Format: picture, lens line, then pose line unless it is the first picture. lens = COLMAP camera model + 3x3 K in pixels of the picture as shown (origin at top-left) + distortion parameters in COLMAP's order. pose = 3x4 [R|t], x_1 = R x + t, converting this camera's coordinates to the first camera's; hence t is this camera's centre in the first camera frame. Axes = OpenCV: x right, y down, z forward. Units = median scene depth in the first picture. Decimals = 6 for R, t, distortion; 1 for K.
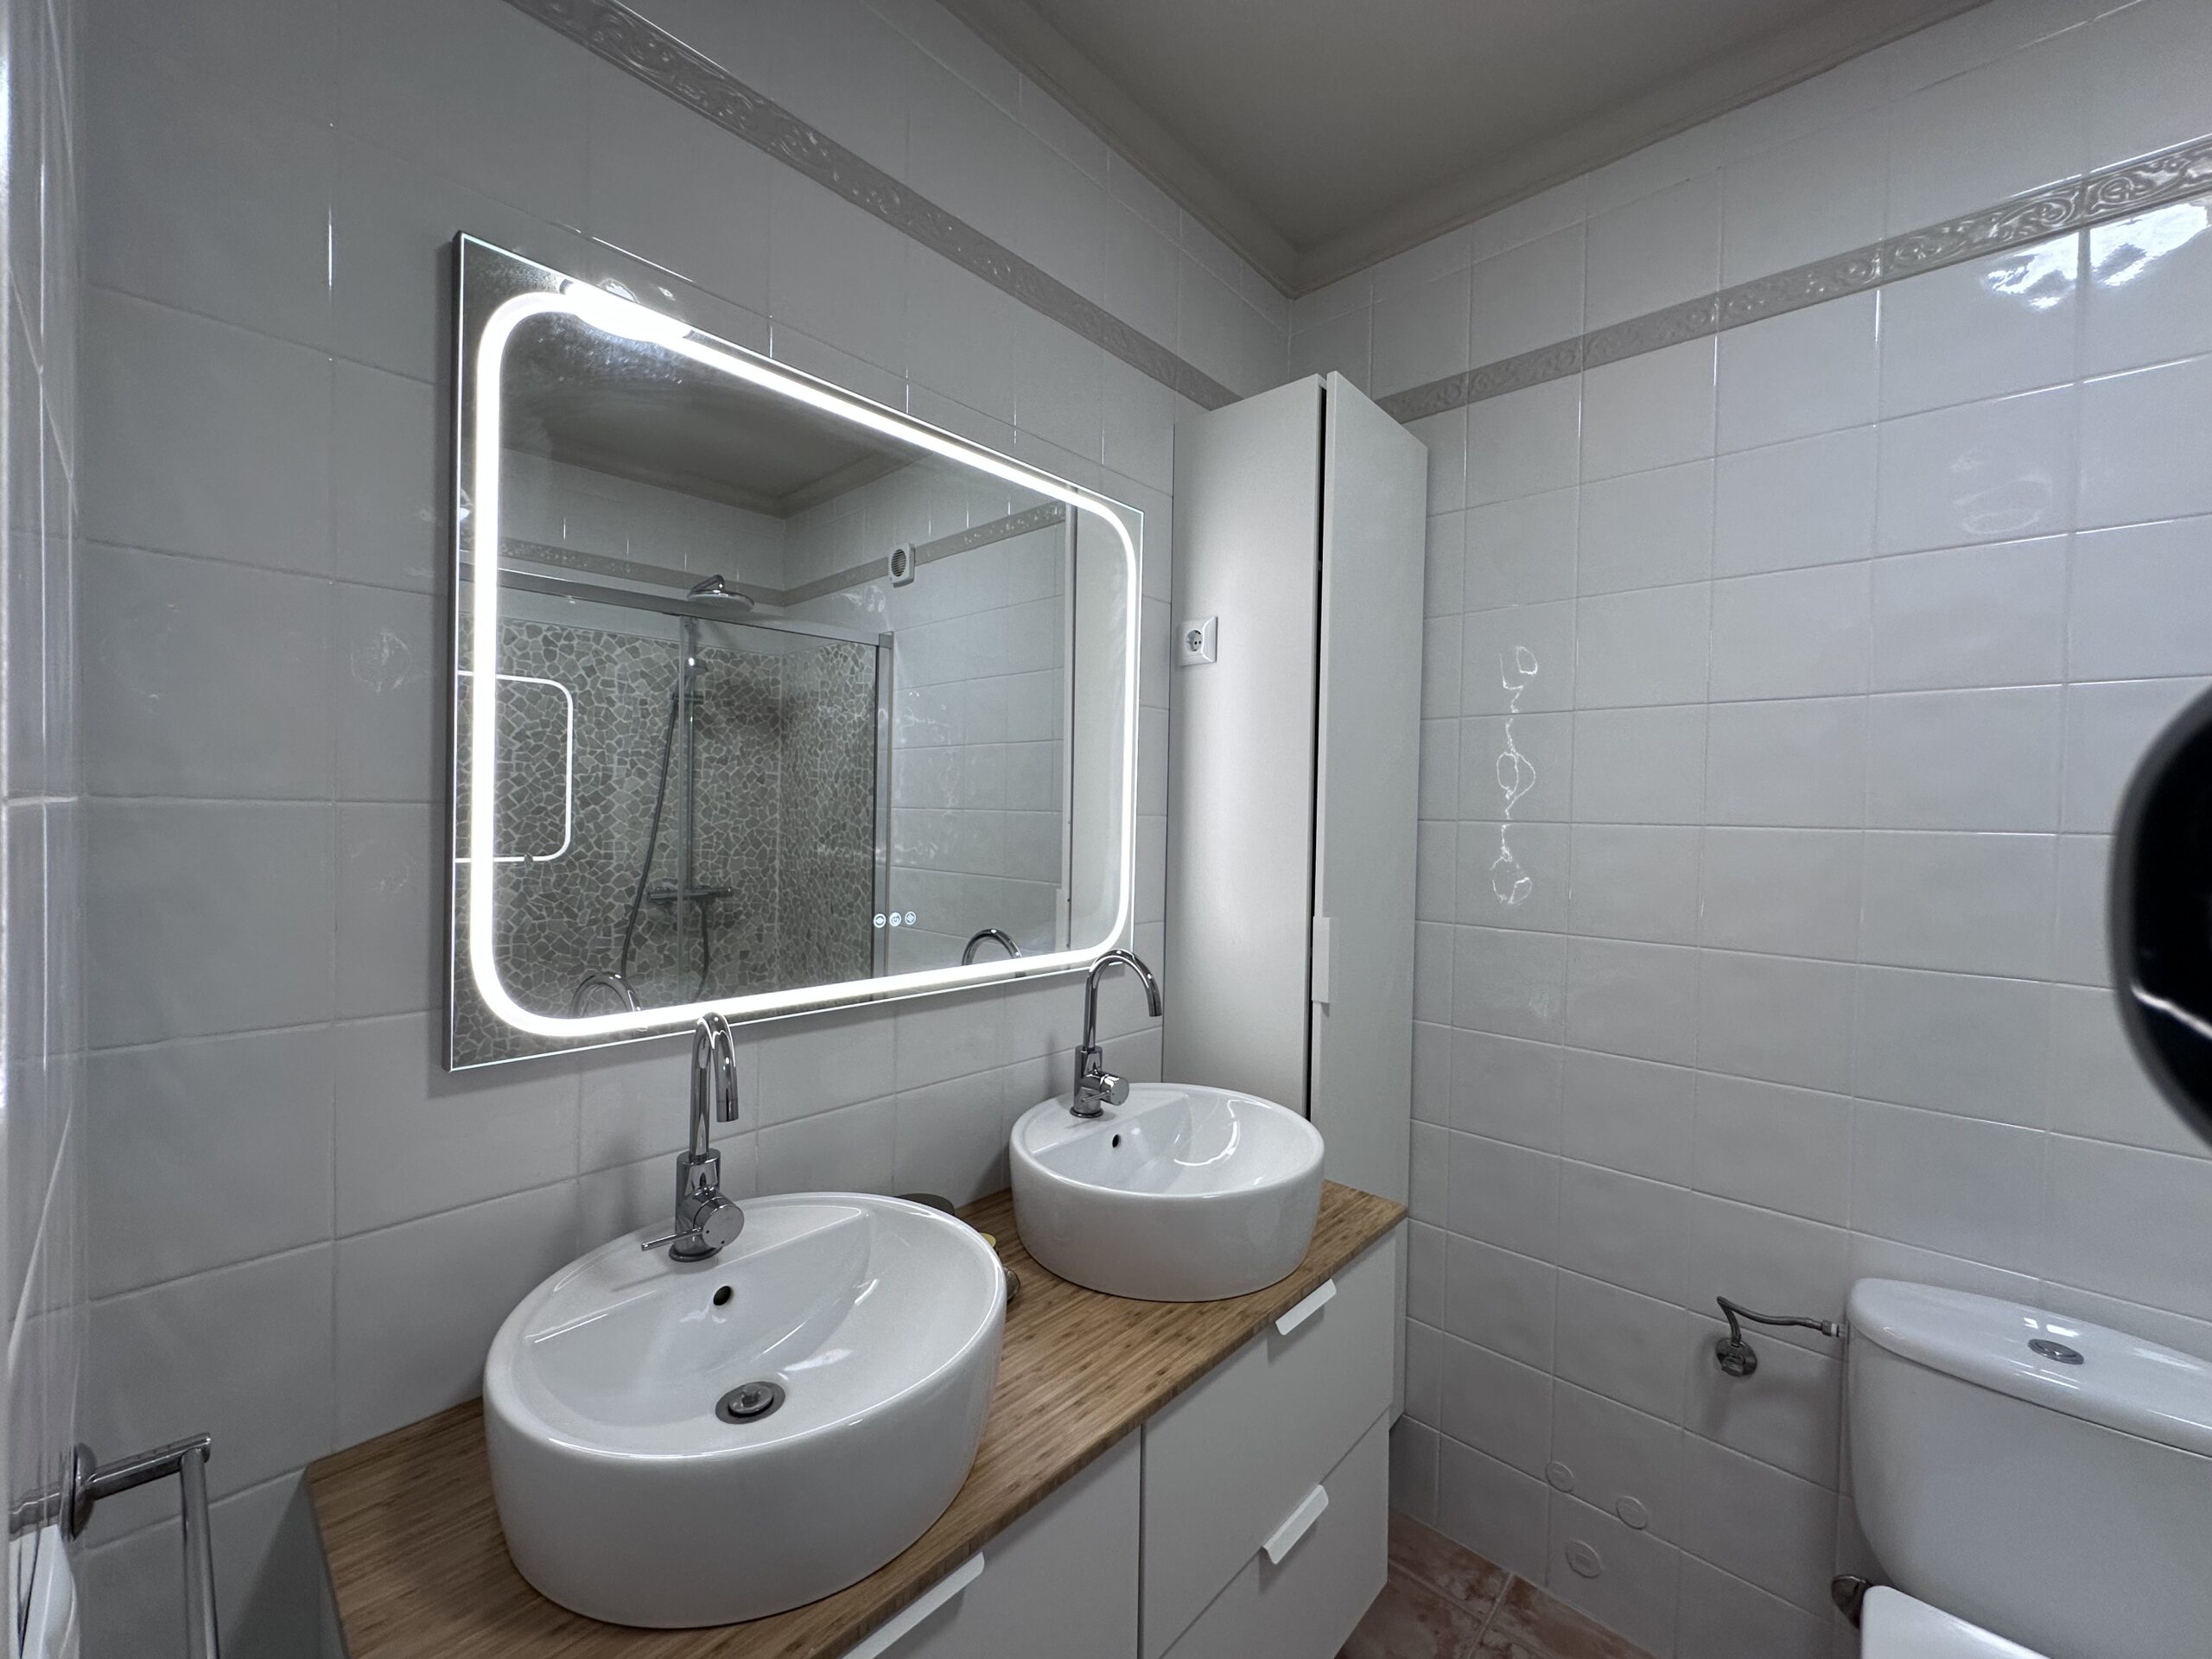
lens RADIAL K [[887.4, 0, 1106.0], [0, 887.4, 829.5], [0, 0, 1]] dist [-0.004808, 0.001446]
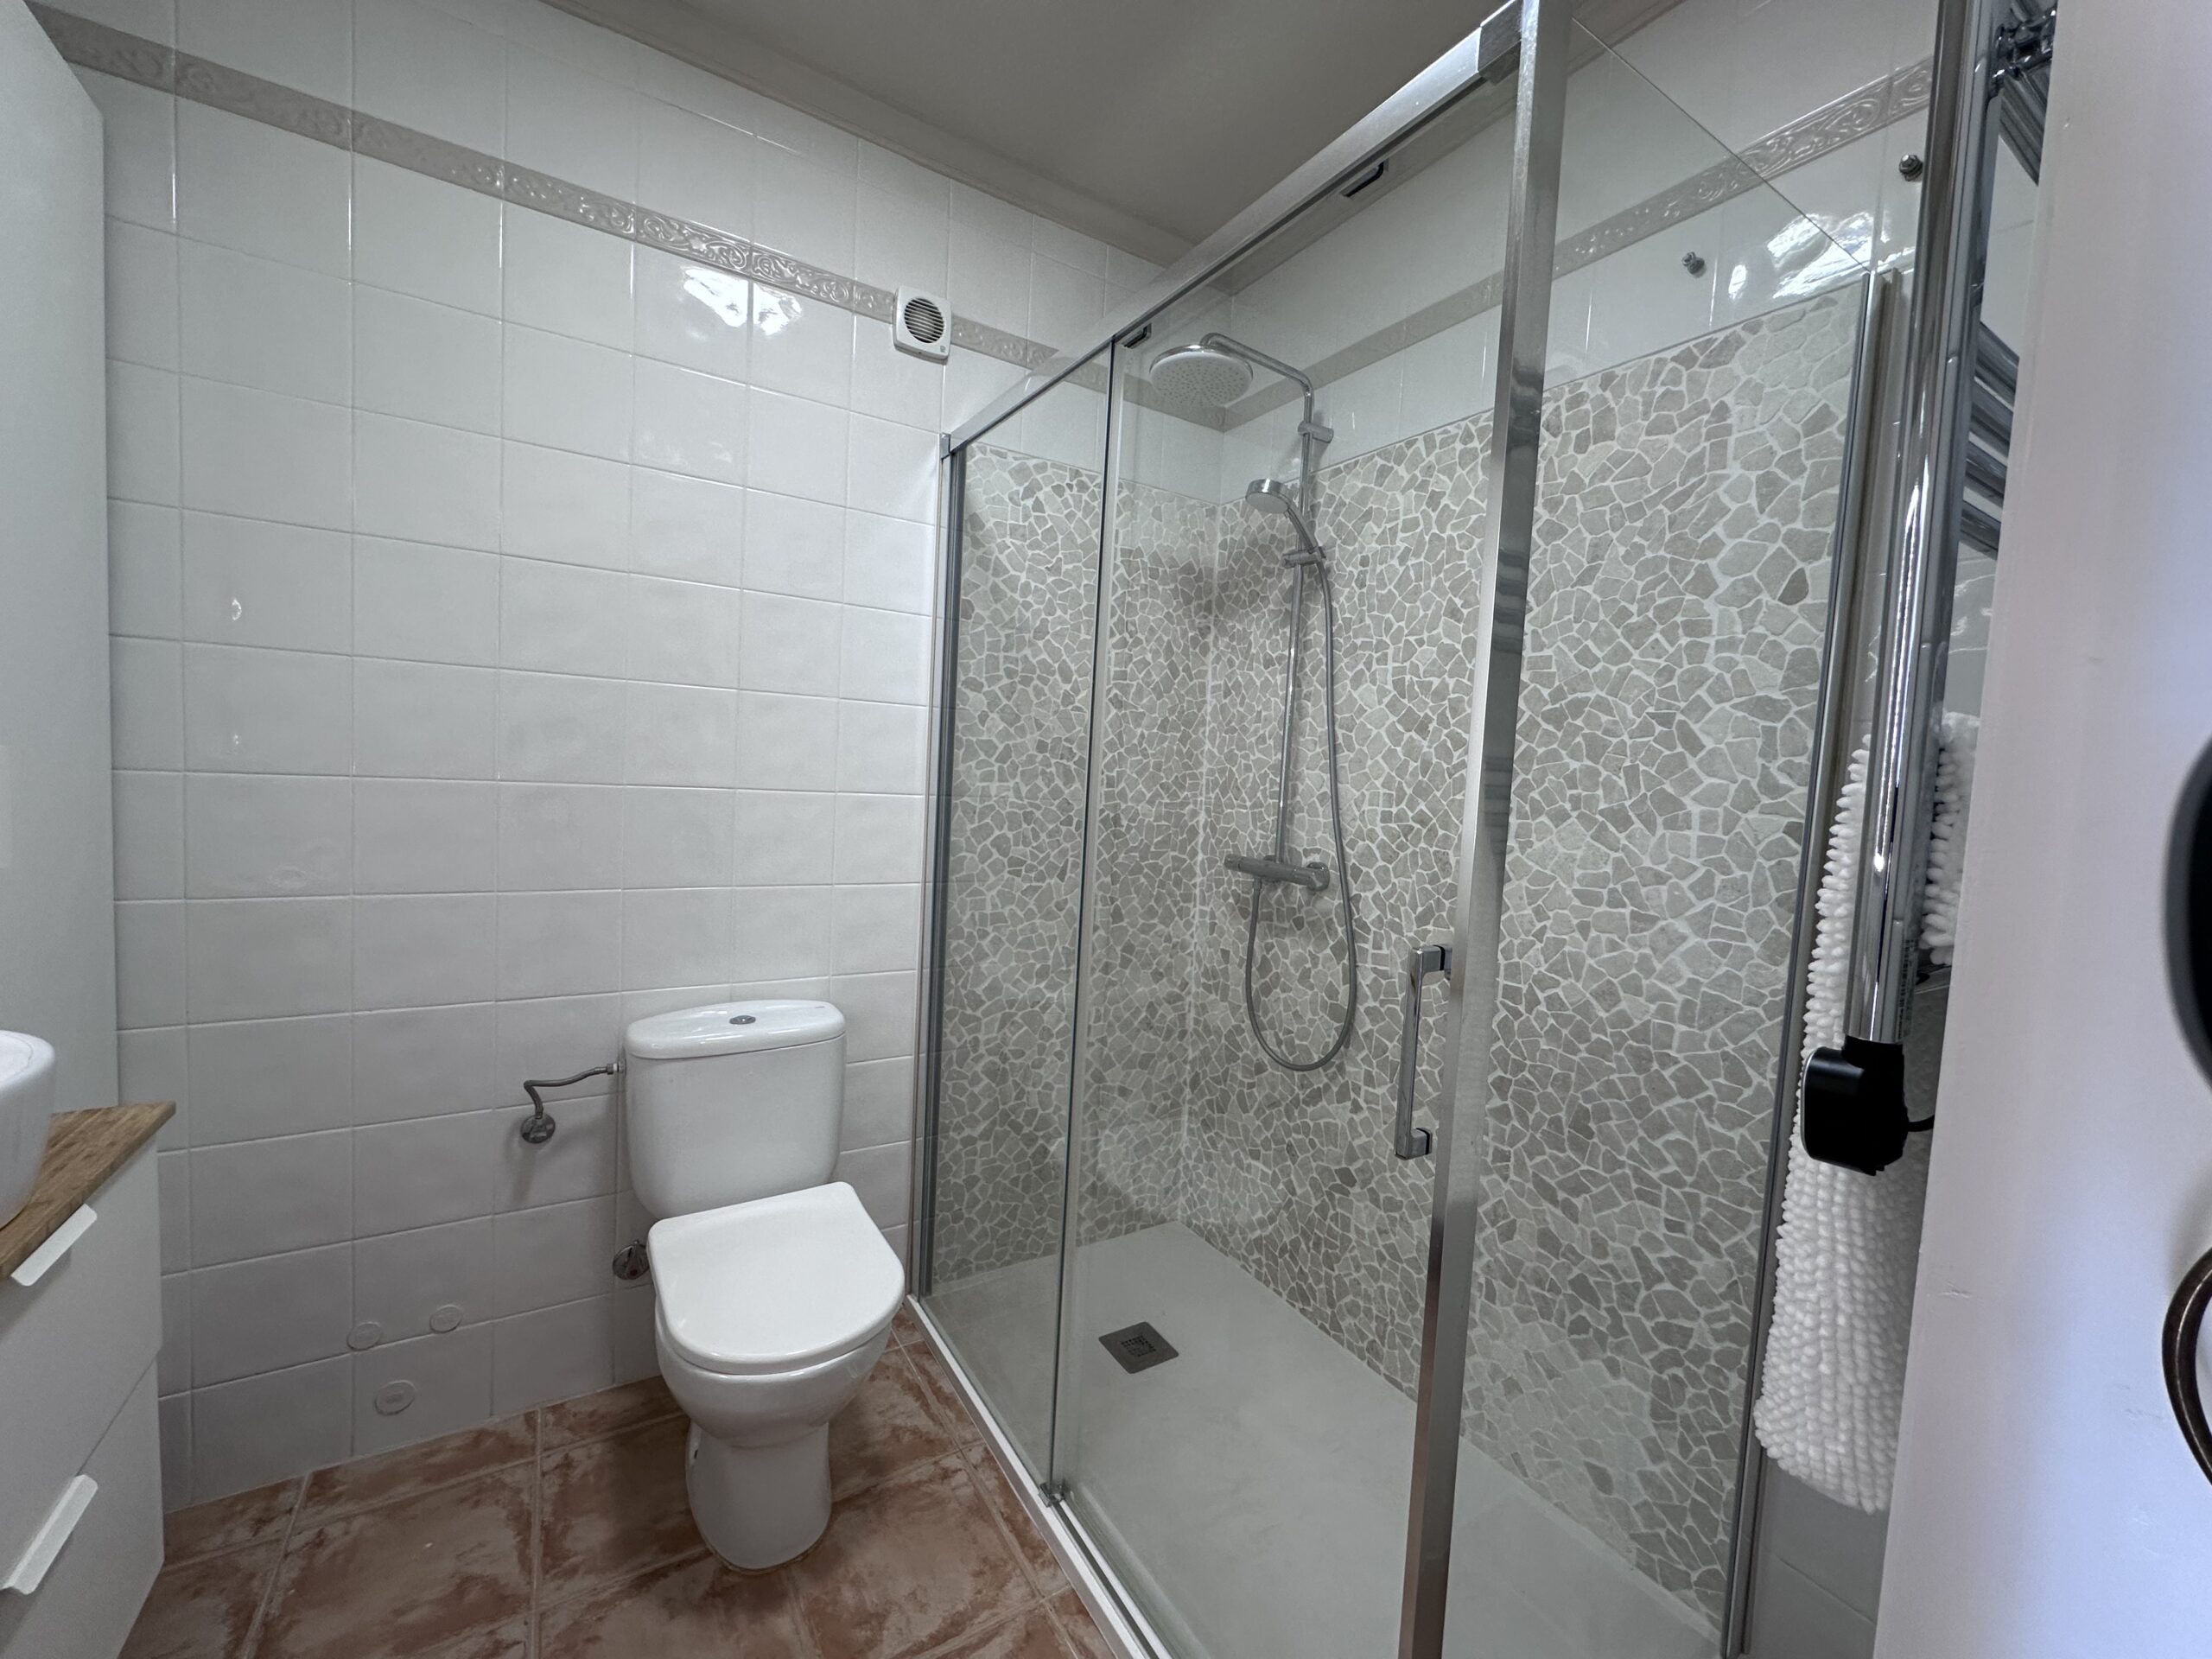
lens RADIAL K [[883.7, 0, 1106.0], [0, 883.7, 829.5], [0, 0, 1]] dist [0.000845, -0.000415]
pose [[0.278427, -0.067019, 0.958116, -0.186592], [-0.028483, 0.996548, 0.077984, 0.094528], [-0.960035, -0.049003, 0.275556, -0.027355]]
